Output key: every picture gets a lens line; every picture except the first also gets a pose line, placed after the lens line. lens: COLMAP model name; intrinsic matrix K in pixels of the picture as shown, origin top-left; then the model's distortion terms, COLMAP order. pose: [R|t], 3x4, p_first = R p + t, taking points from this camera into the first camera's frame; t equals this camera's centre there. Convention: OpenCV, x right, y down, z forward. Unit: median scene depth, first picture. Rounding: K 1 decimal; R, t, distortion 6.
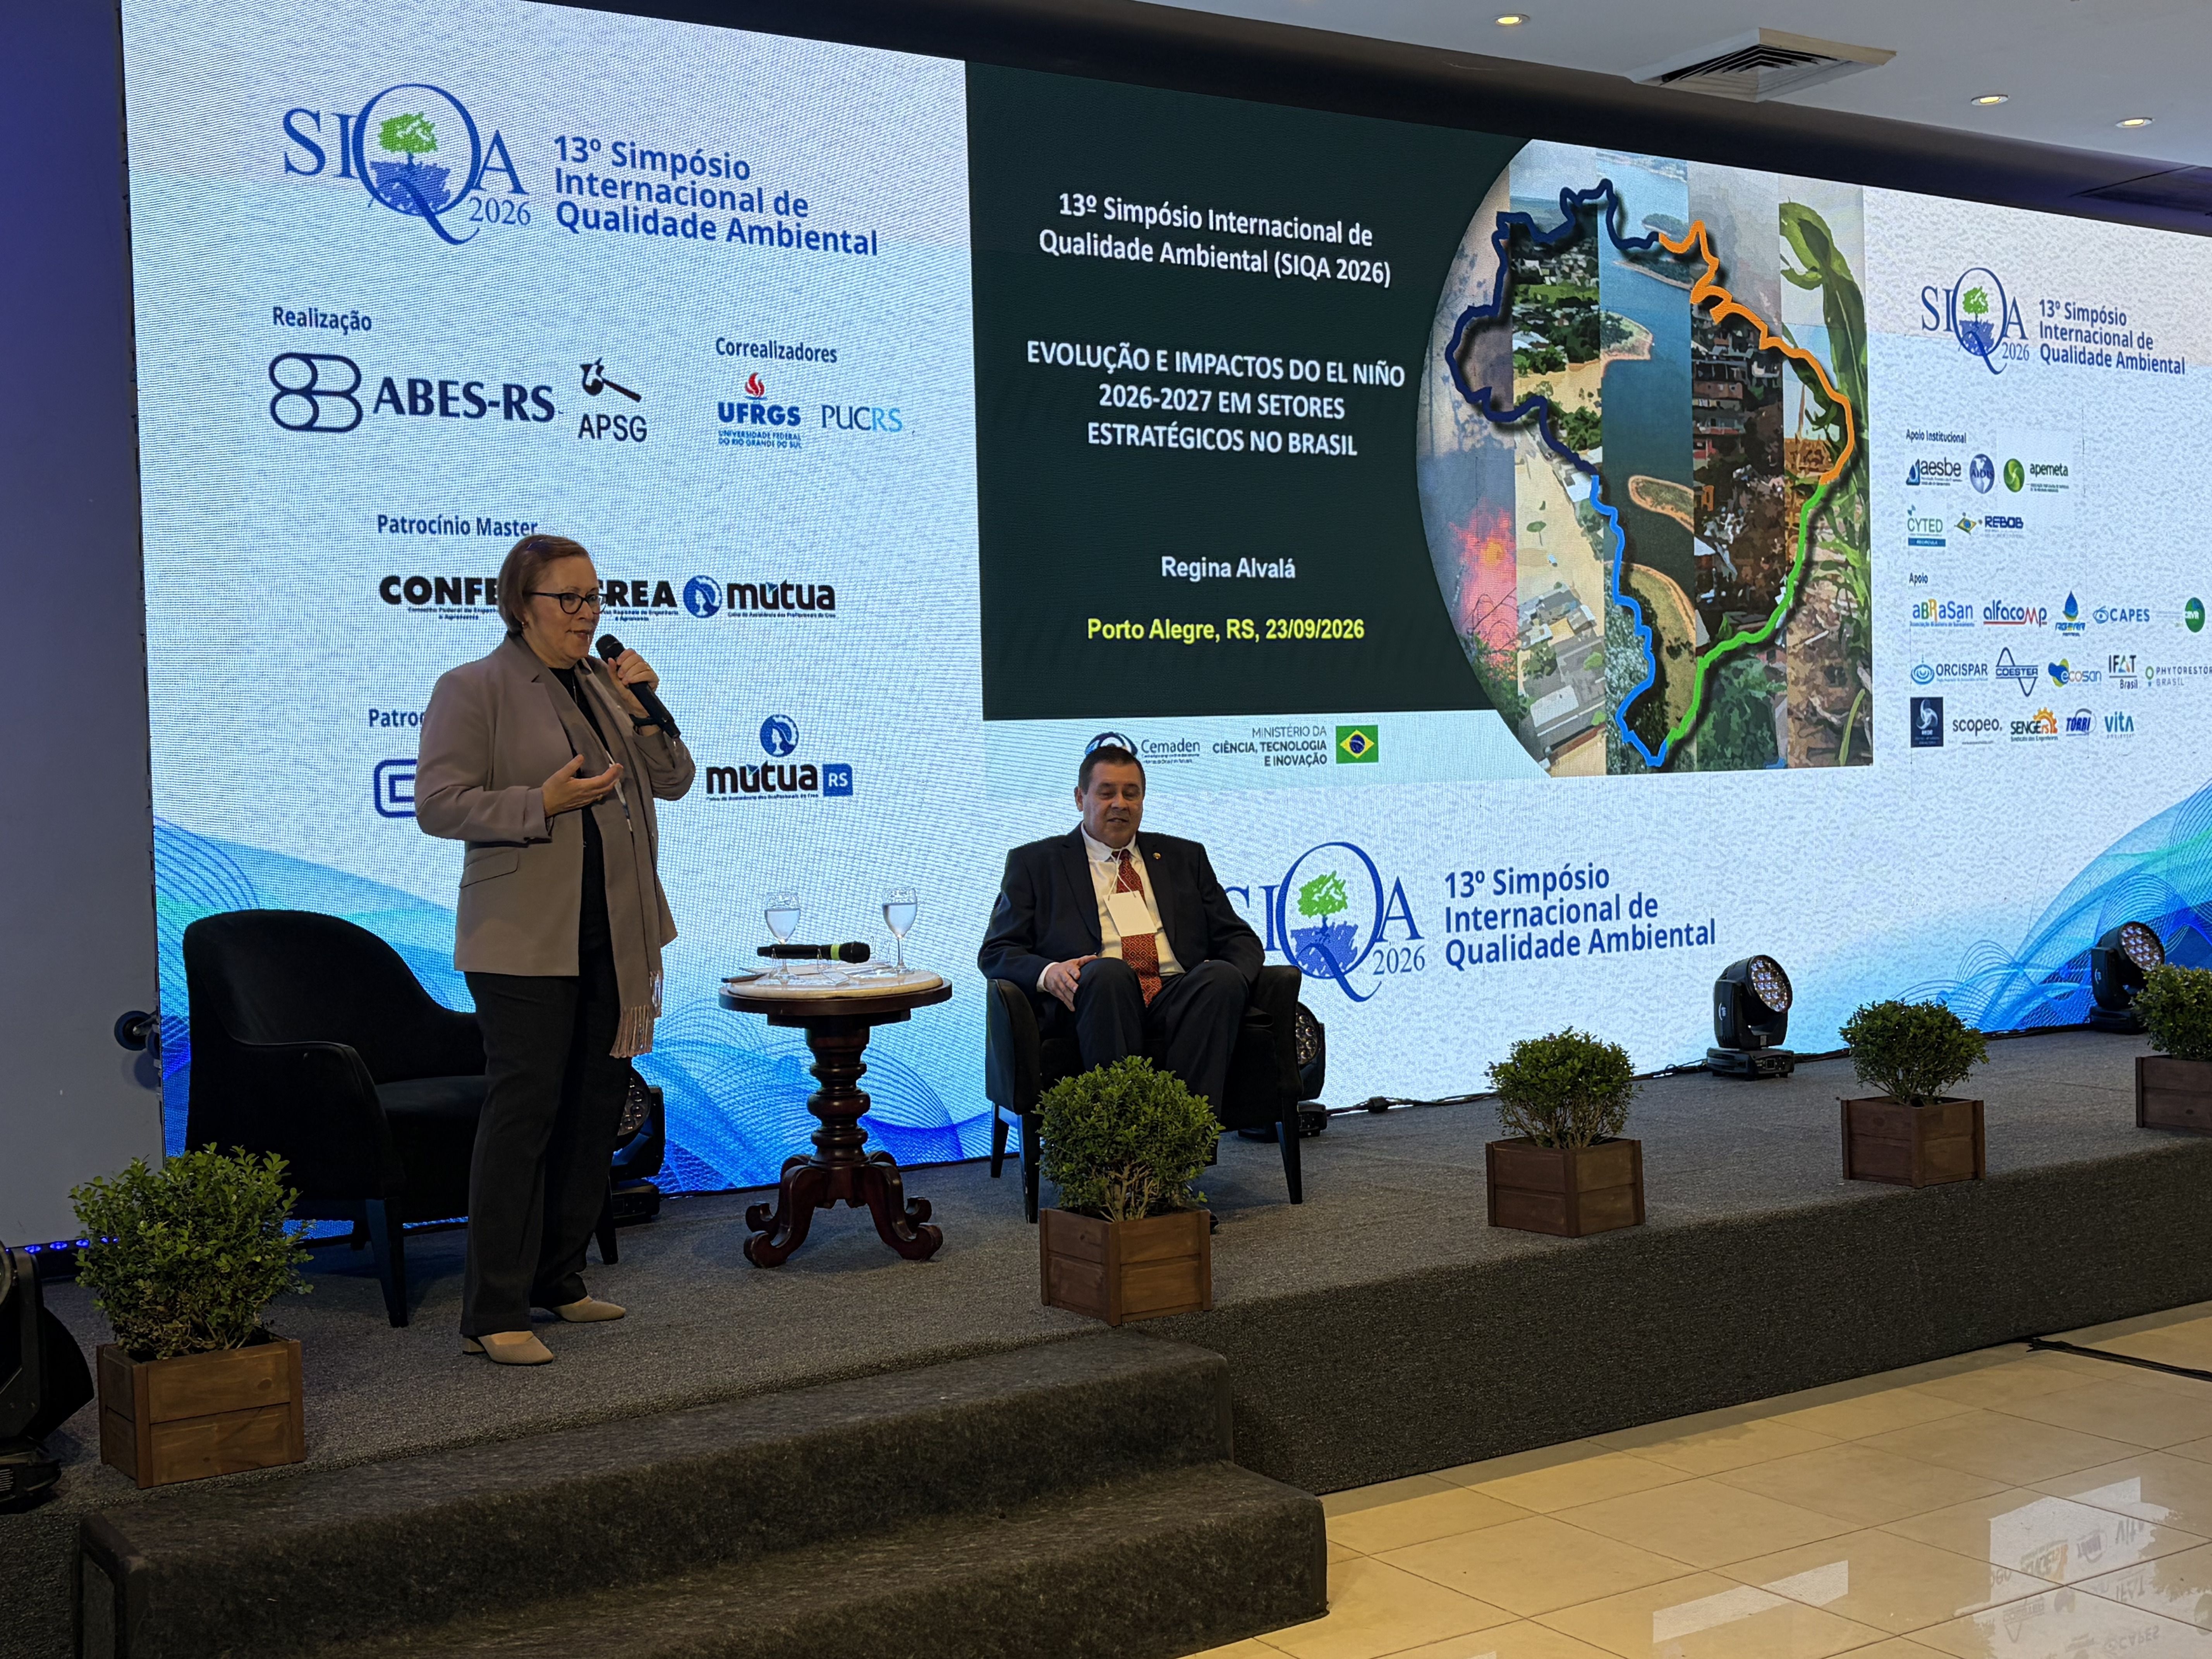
lens RADIAL K [[2748.4, 0, 1120.2], [0, 2748.4, 816.9], [0, 0, 1]] dist [0.106008, 0.000000]
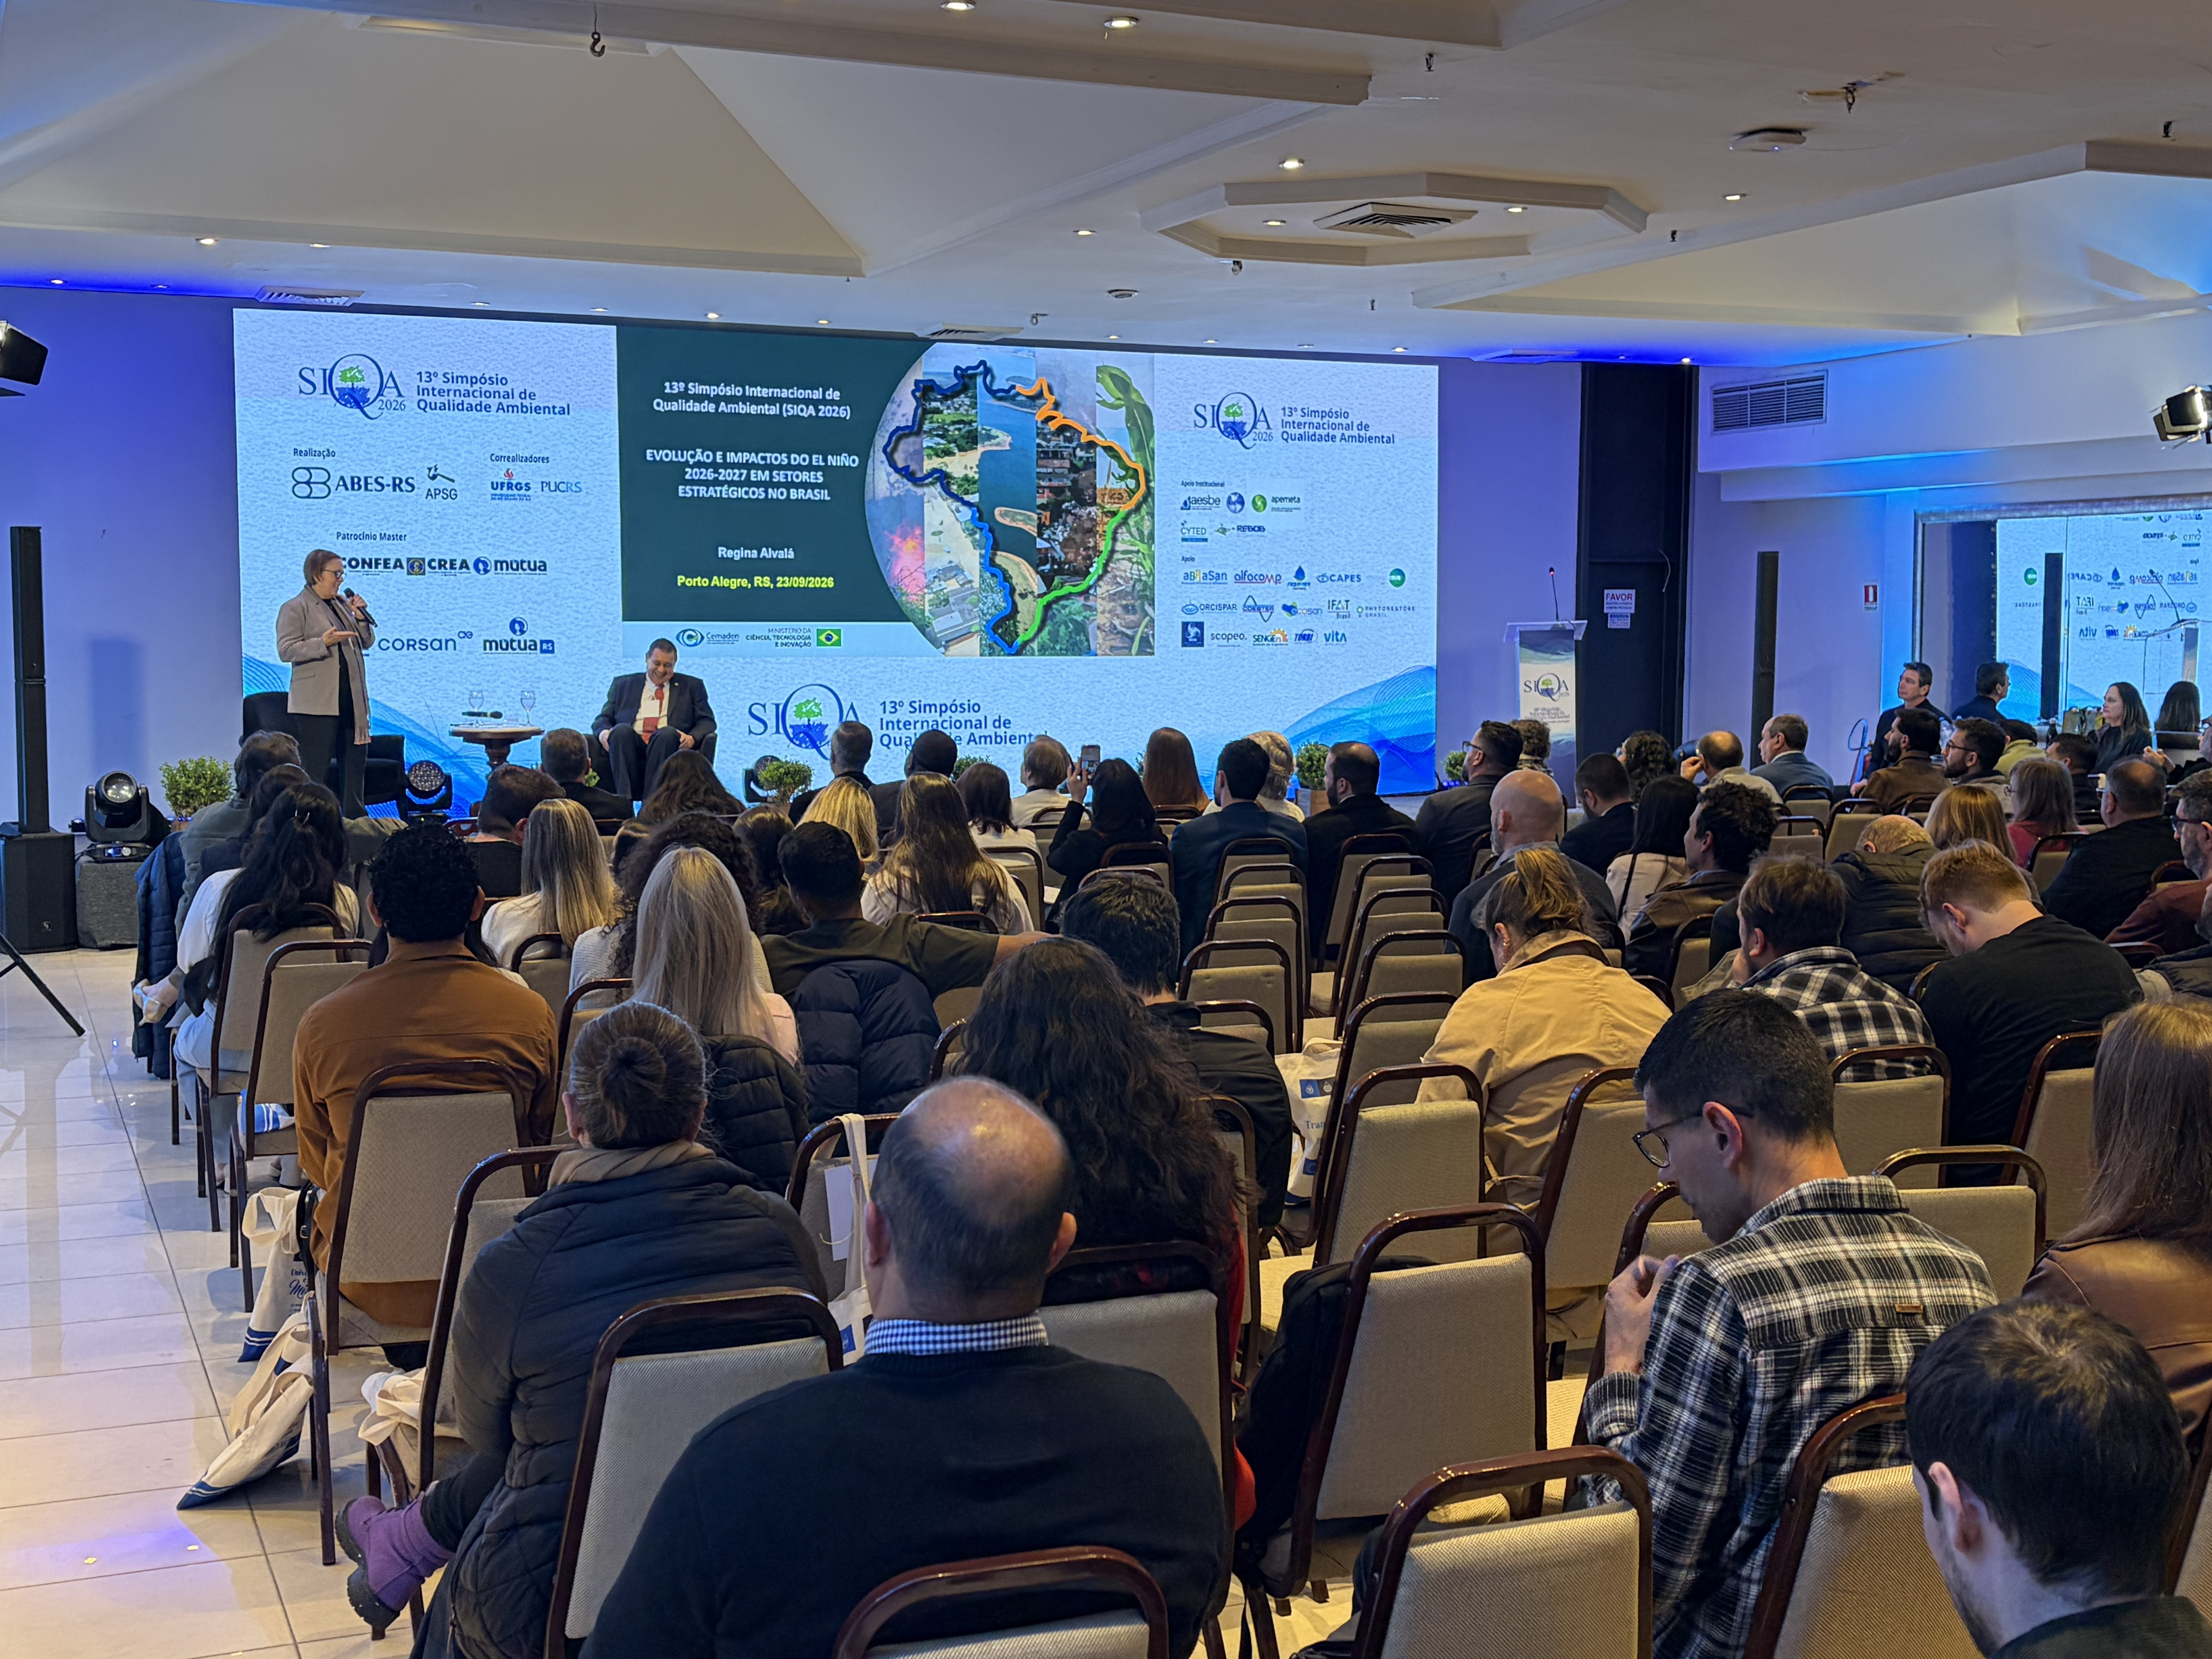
lens RADIAL K [[2748.4, 0, 1097.6], [0, 2748.4, 816.8], [0, 0, 1]] dist [0.106008, 0.000000]
pose [[0.982415, 0.034680, -0.183463, 0.668160], [-0.027699, 0.998796, 0.040480, 0.019153], [0.184646, -0.034687, 0.982193, -1.012264]]
